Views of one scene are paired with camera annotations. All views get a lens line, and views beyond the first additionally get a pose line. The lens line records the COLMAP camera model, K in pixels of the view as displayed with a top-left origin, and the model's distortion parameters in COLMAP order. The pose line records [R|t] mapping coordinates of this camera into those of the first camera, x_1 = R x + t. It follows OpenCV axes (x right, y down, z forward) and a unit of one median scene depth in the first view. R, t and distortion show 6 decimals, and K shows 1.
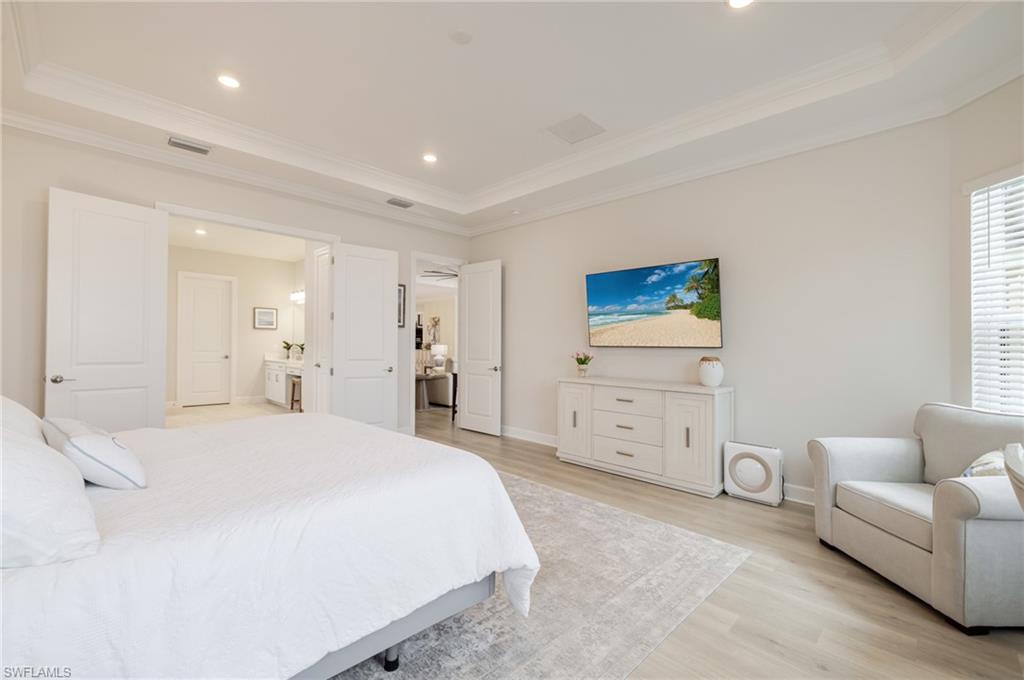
lens RADIAL K [[426.6, 0, 510.7], [0, 426.6, 340.1], [0, 0, 1]] dist [-0.000714, -0.000455]
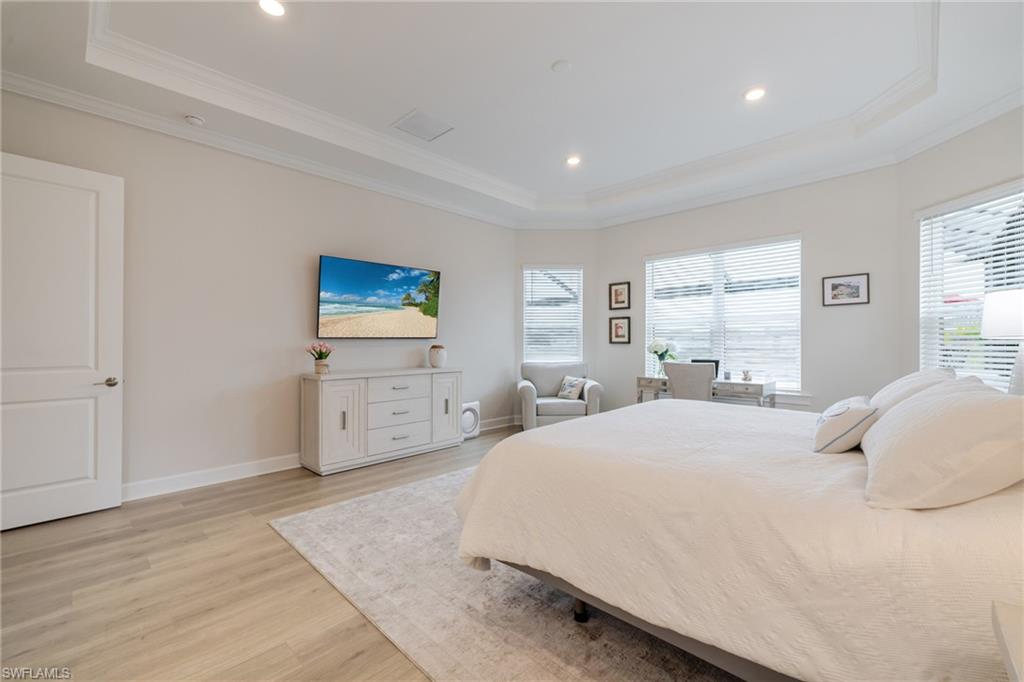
lens RADIAL K [[423.6, 0, 516.7], [0, 423.6, 334.6], [0, 0, 1]] dist [0.000442, -0.000006]
pose [[-0.012529, -0.012875, 0.999839, -0.786014], [-0.025834, 0.999587, 0.012548, -0.015157], [-0.999588, -0.025673, -0.012856, 0.701887]]
